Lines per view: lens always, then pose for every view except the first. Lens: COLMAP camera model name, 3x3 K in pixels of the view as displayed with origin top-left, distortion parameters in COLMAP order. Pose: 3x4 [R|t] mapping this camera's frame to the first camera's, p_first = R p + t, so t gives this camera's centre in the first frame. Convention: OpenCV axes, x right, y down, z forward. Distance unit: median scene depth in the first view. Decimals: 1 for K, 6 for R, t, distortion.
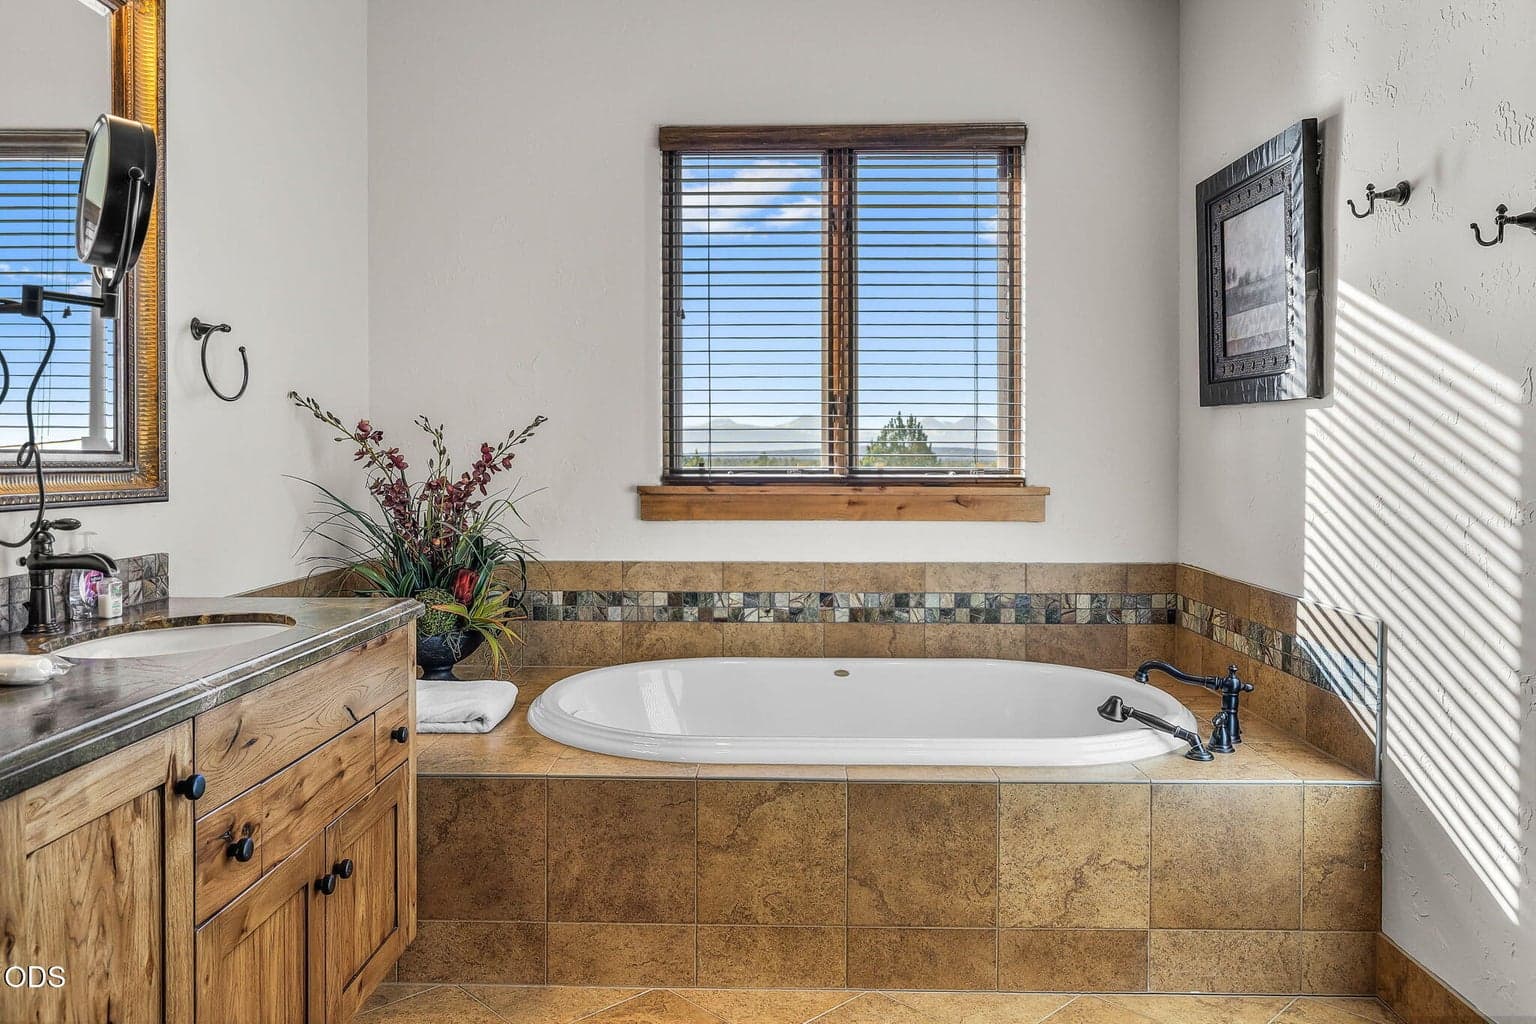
lens RADIAL K [[1095.4, 0, 766.8], [0, 1095.4, 467.7], [0, 0, 1]] dist [0.001373, 0.003428]
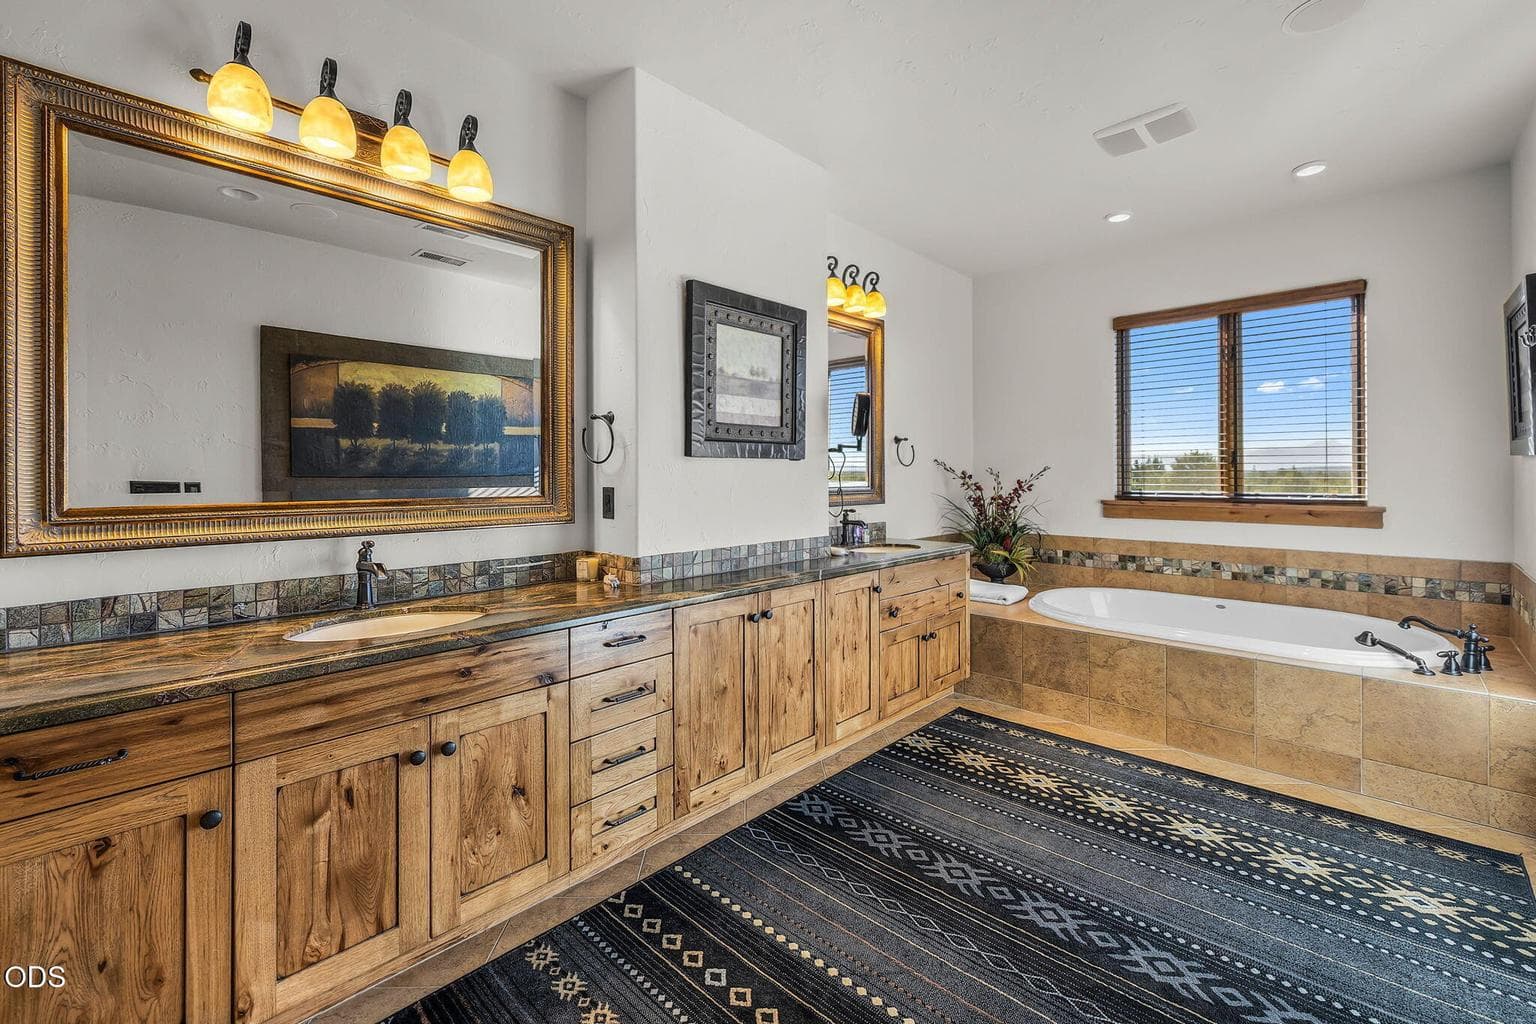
lens RADIAL K [[653.9, 0, 760.3], [0, 653.9, 493.5], [0, 0, 1]] dist [-0.000245, 0.000170]
pose [[0.735410, 0.017201, -0.677404, 0.287332], [-0.002400, 0.999738, 0.022780, -0.026052], [0.677618, -0.015127, 0.735258, -0.366568]]
